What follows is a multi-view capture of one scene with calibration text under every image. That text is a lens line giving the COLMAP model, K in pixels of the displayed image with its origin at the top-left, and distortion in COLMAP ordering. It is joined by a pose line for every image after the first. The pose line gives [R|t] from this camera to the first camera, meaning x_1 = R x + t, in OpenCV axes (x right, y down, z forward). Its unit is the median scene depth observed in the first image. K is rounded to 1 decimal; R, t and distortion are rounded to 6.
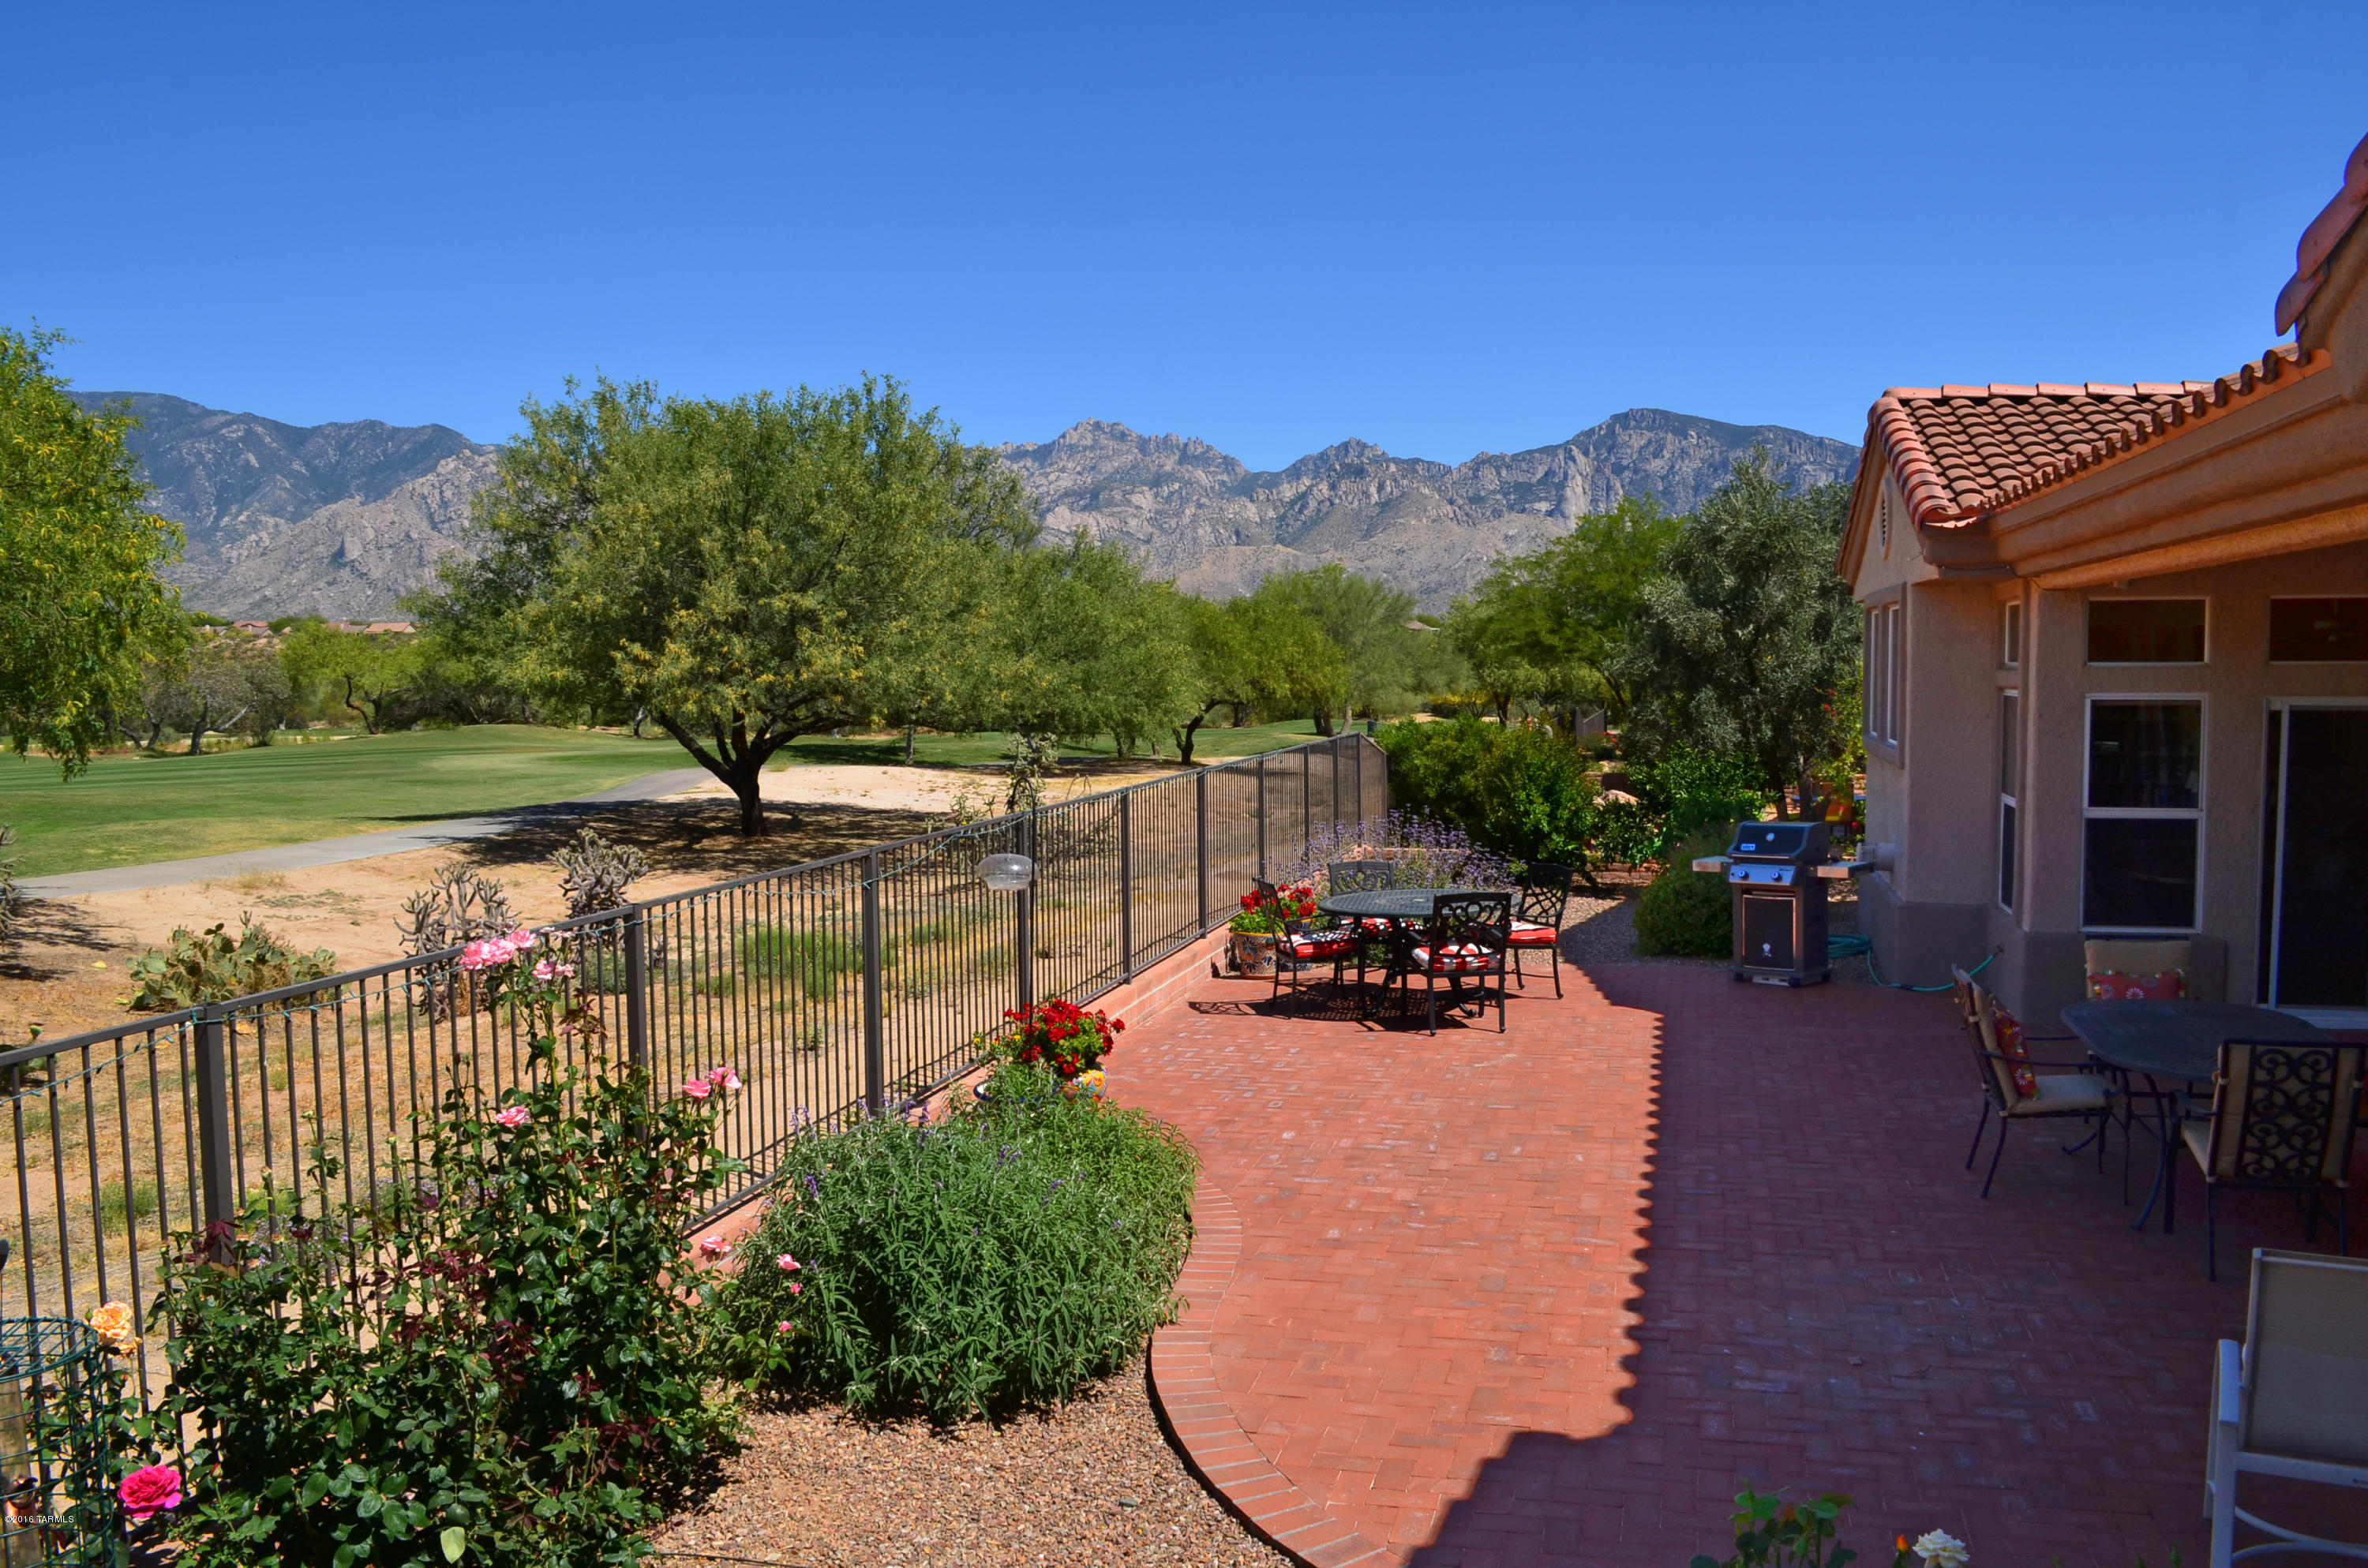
lens RADIAL K [[1862.7, 0, 1179.4], [0, 1862.7, 784.0], [0, 0, 1]] dist [-0.088024, 0.017489]
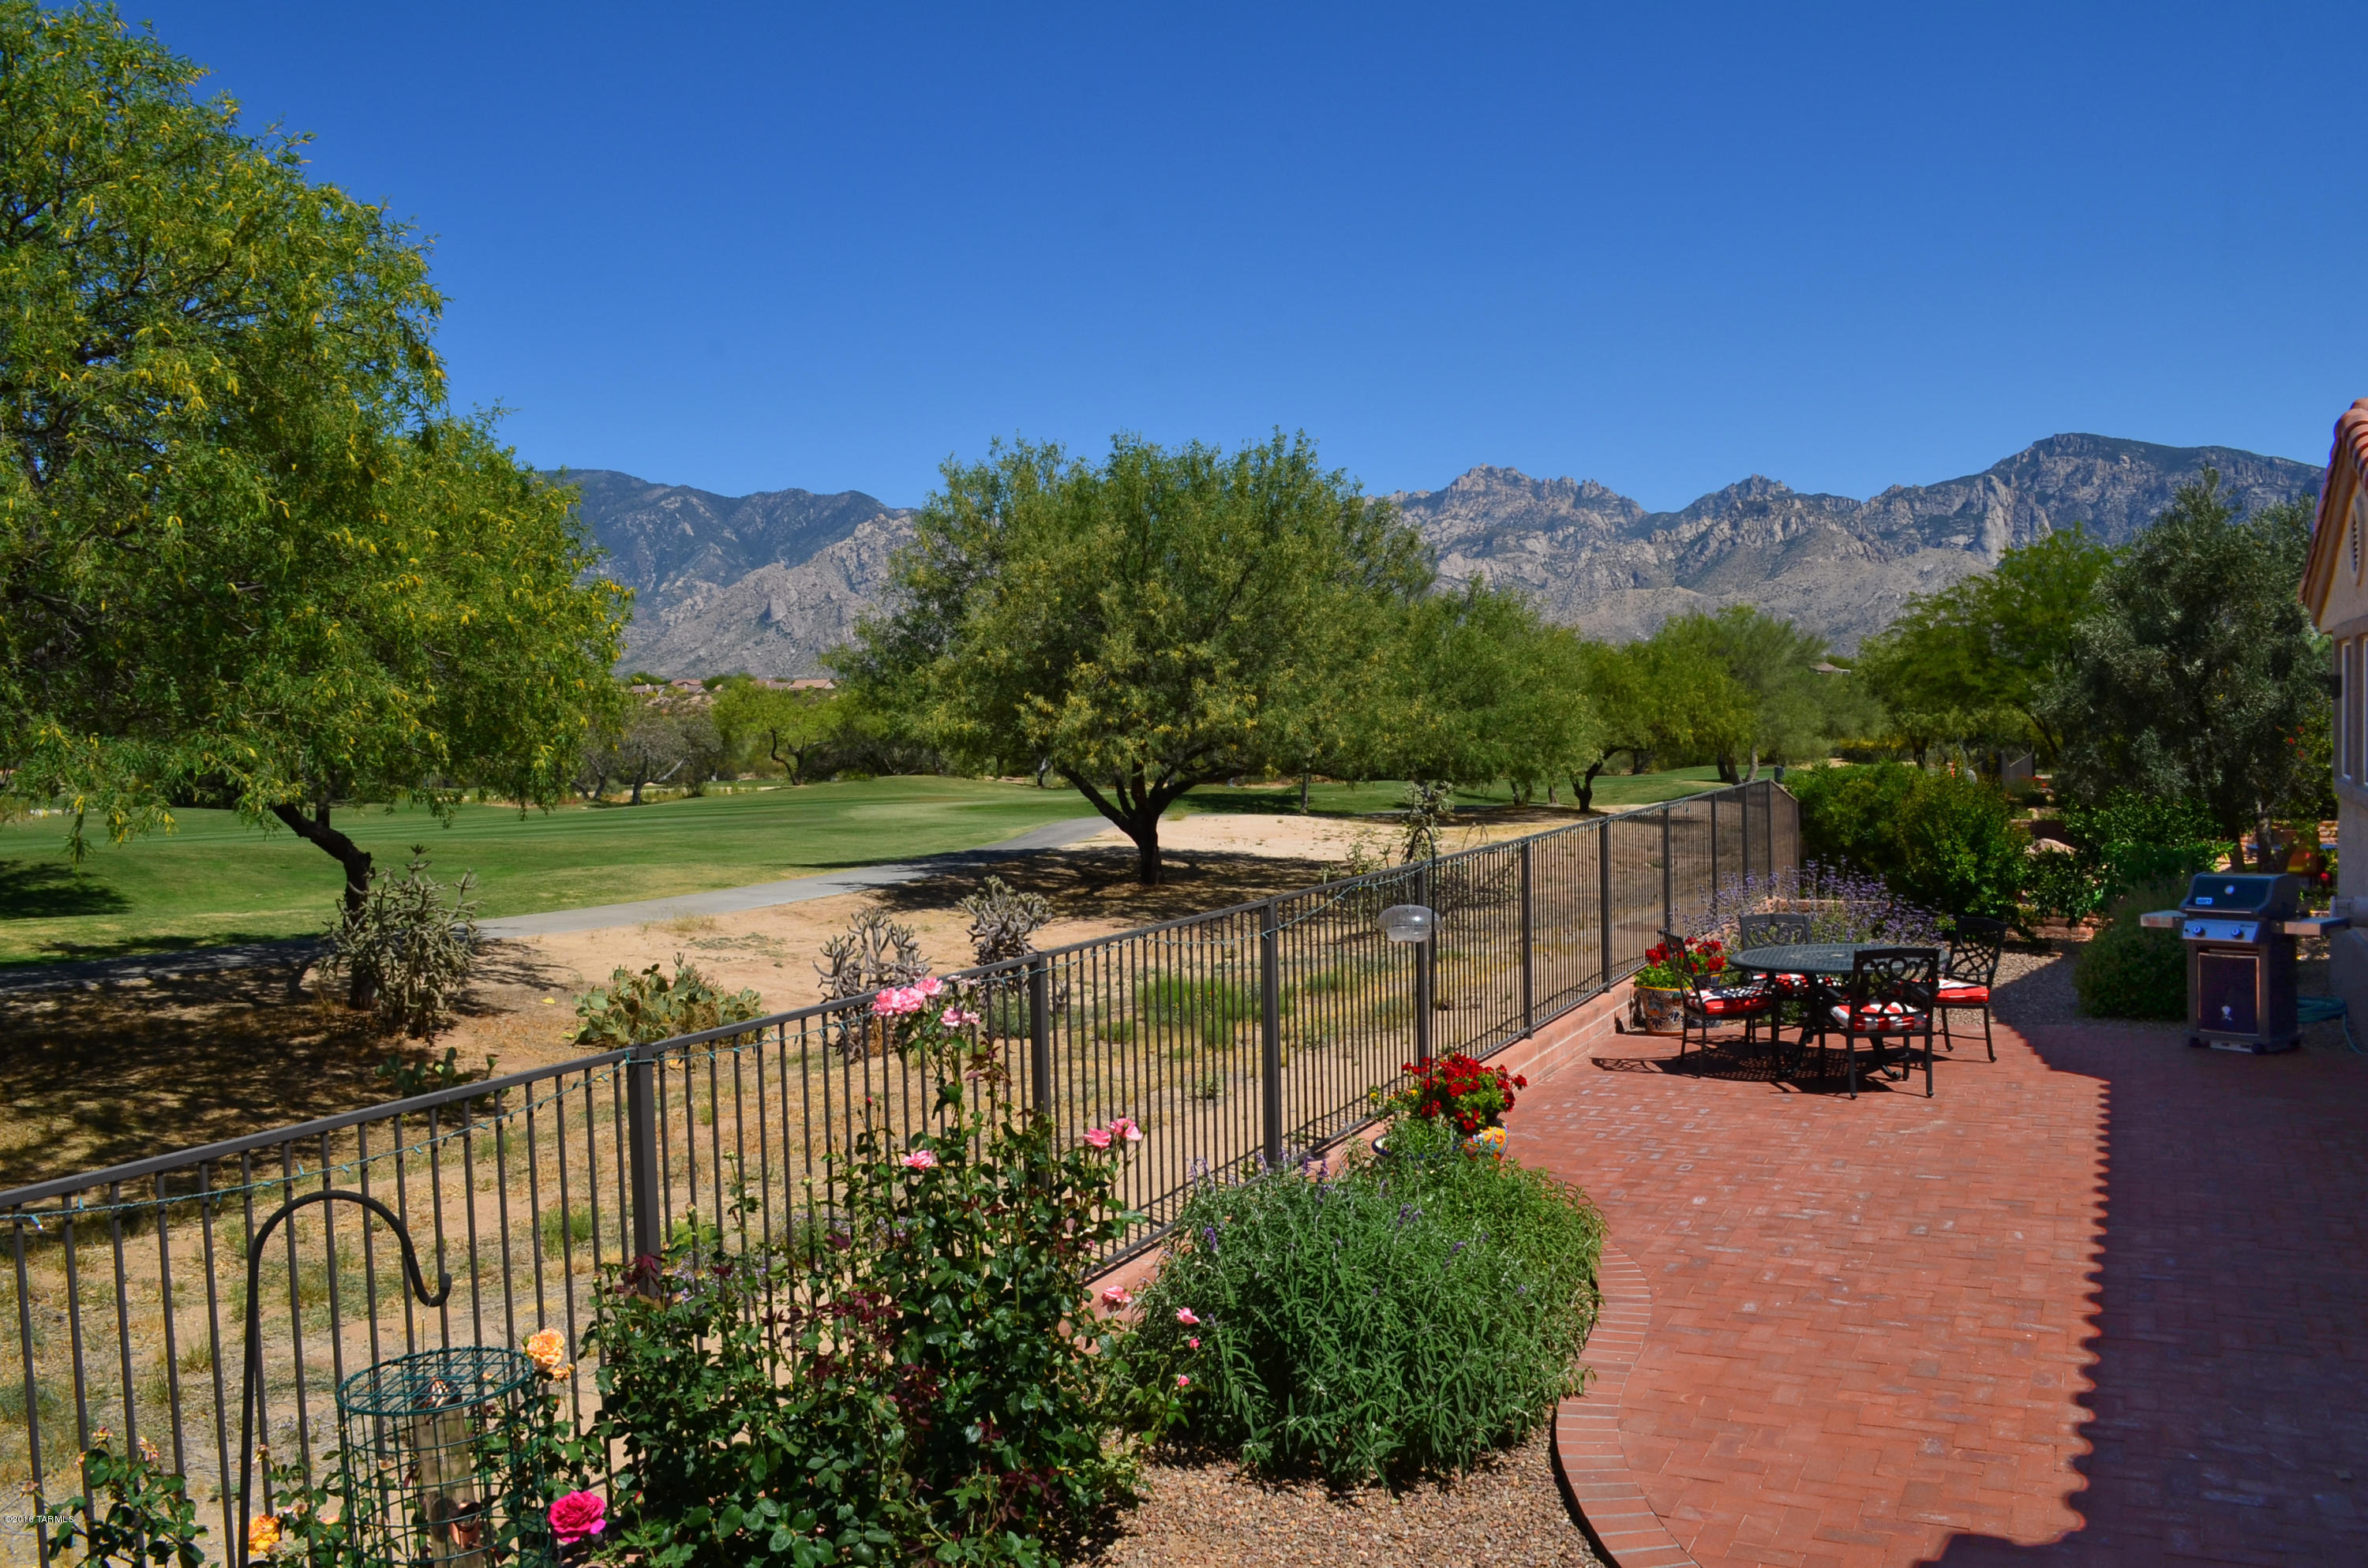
lens RADIAL K [[1862.7, 0, 1179.4], [0, 1862.7, 784.0], [0, 0, 1]] dist [-0.088024, 0.017489]
pose [[0.977847, -0.005230, -0.209256, -0.004448], [-0.000210, 0.999663, -0.025964, -0.000983], [0.209322, 0.025432, 0.977516, 0.013112]]
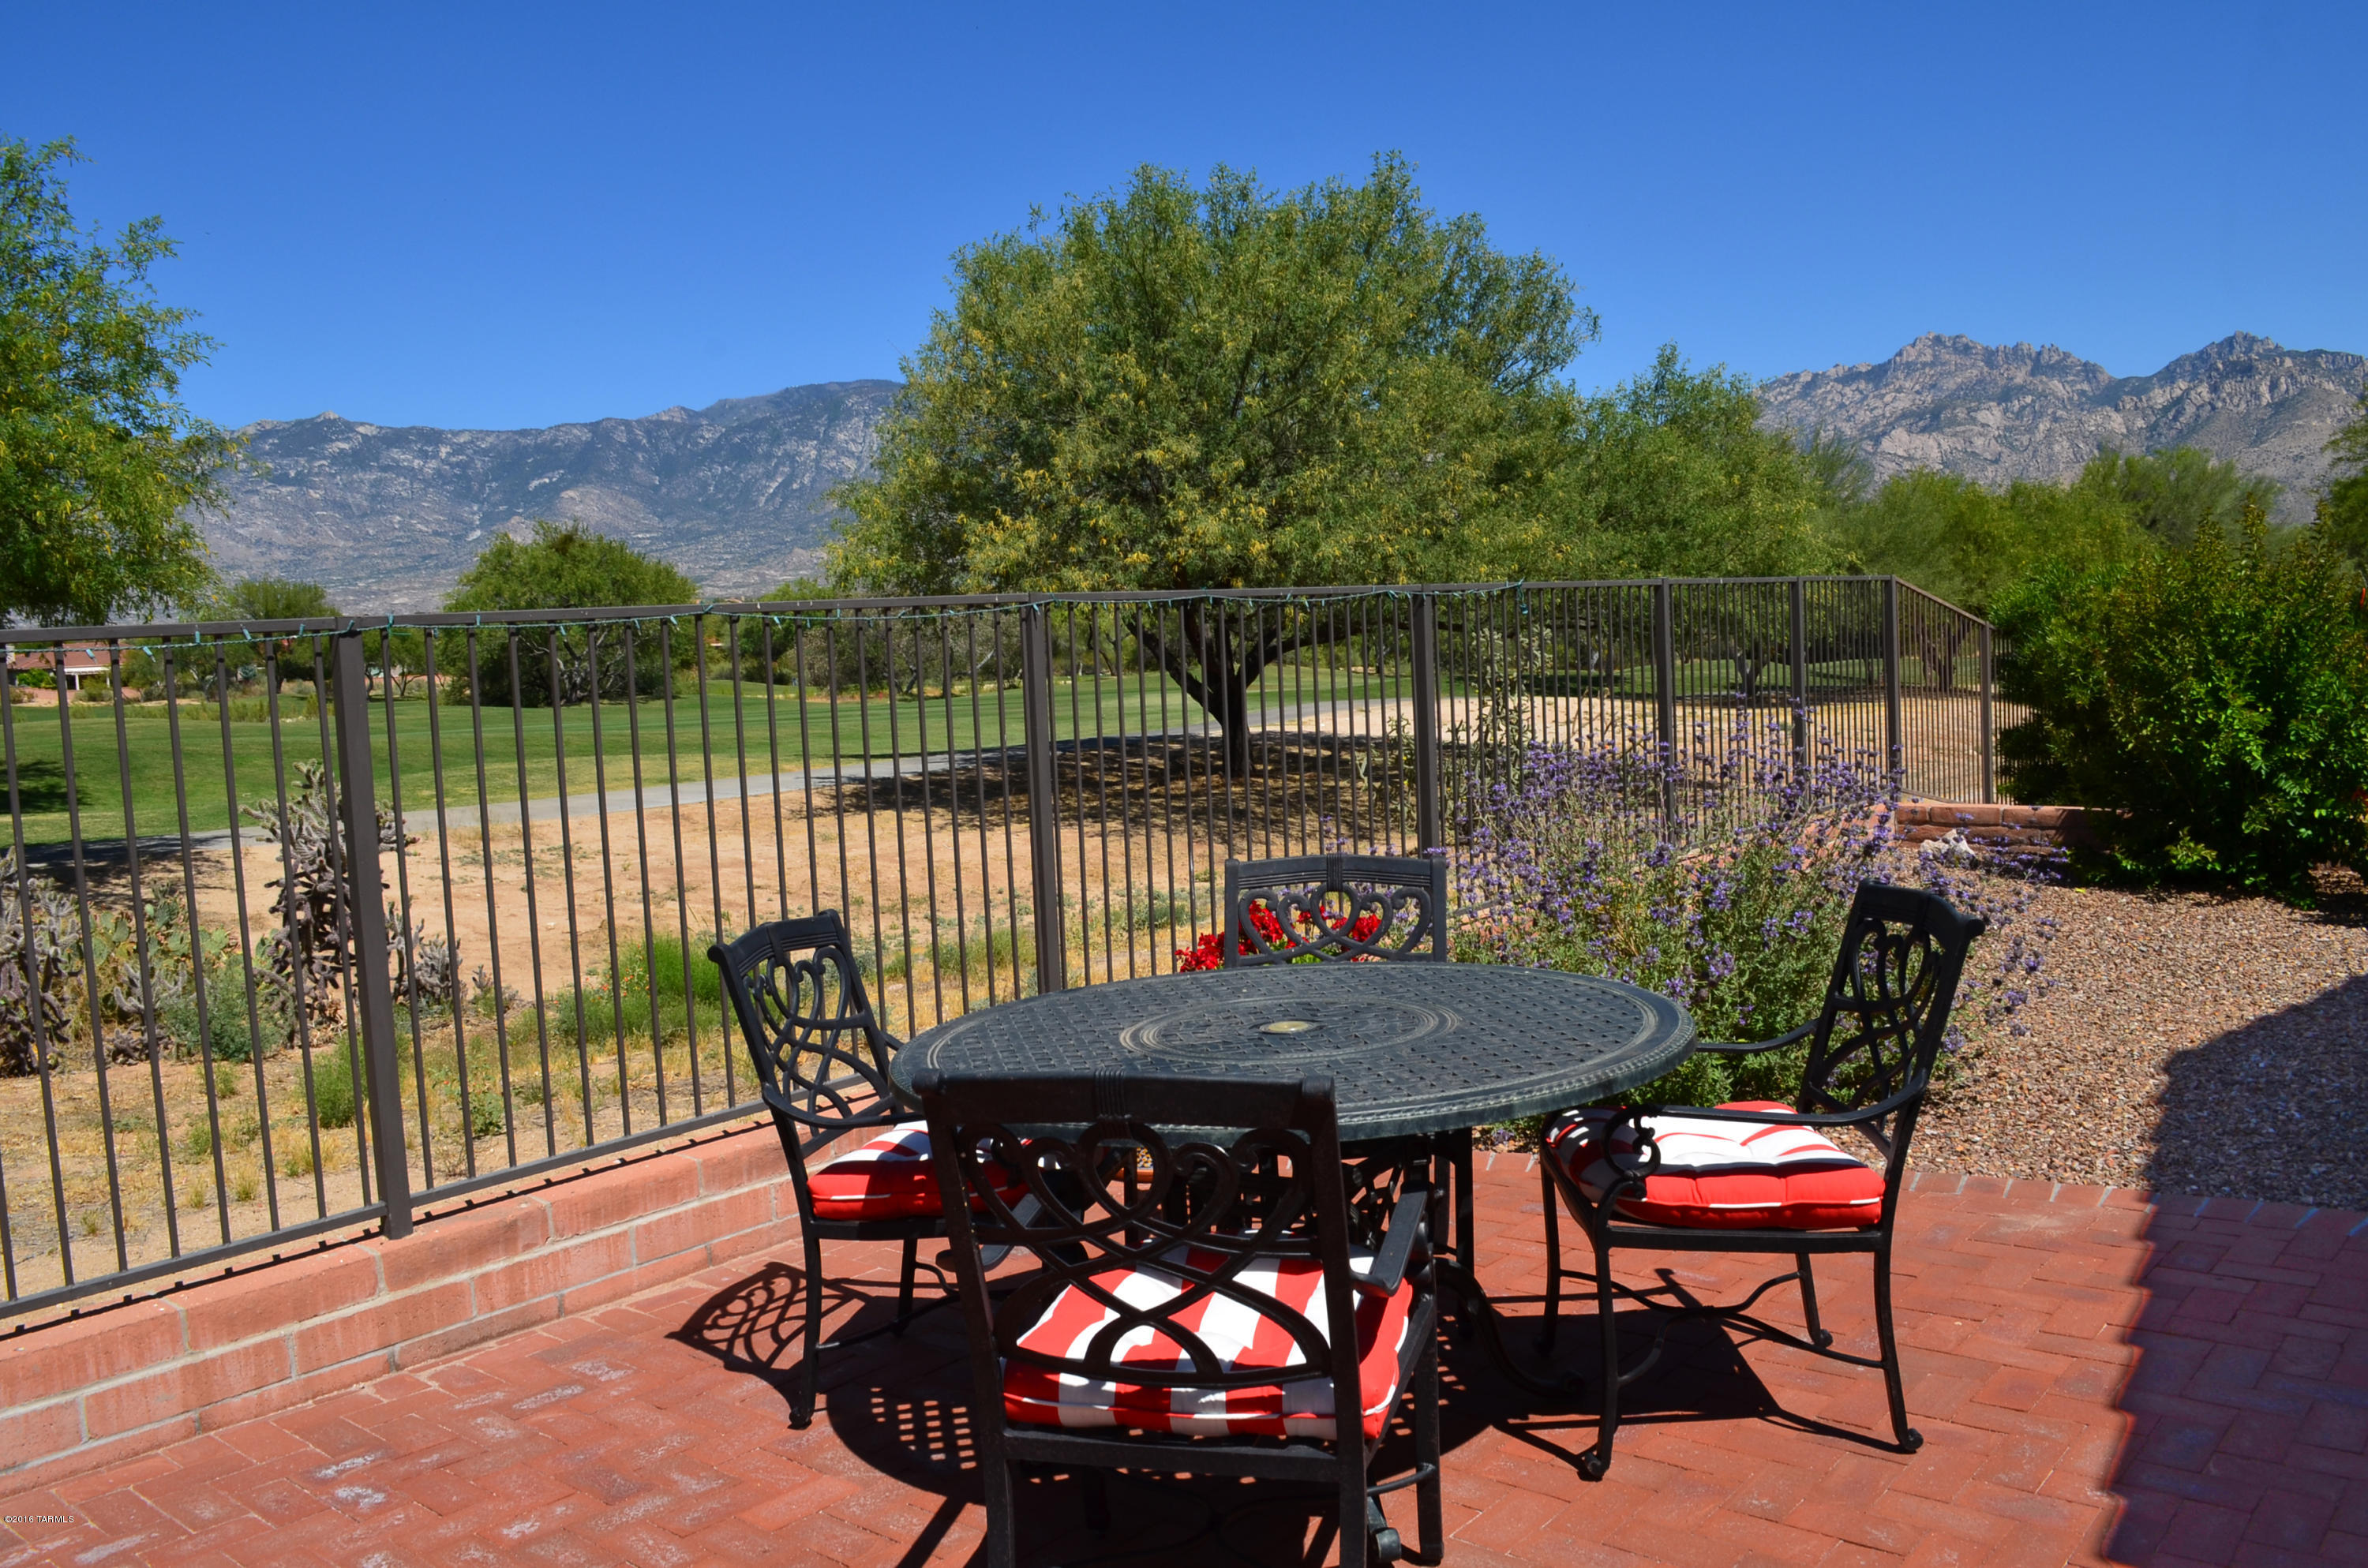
lens RADIAL K [[1862.7, 0, 1179.4], [0, 1862.7, 784.0], [0, 0, 1]] dist [-0.088024, 0.017489]
pose [[0.906212, 0.006359, -0.422776, 0.190262], [0.006965, 0.999527, 0.029962, 0.018199], [0.422767, -0.030097, 0.905739, 0.653271]]
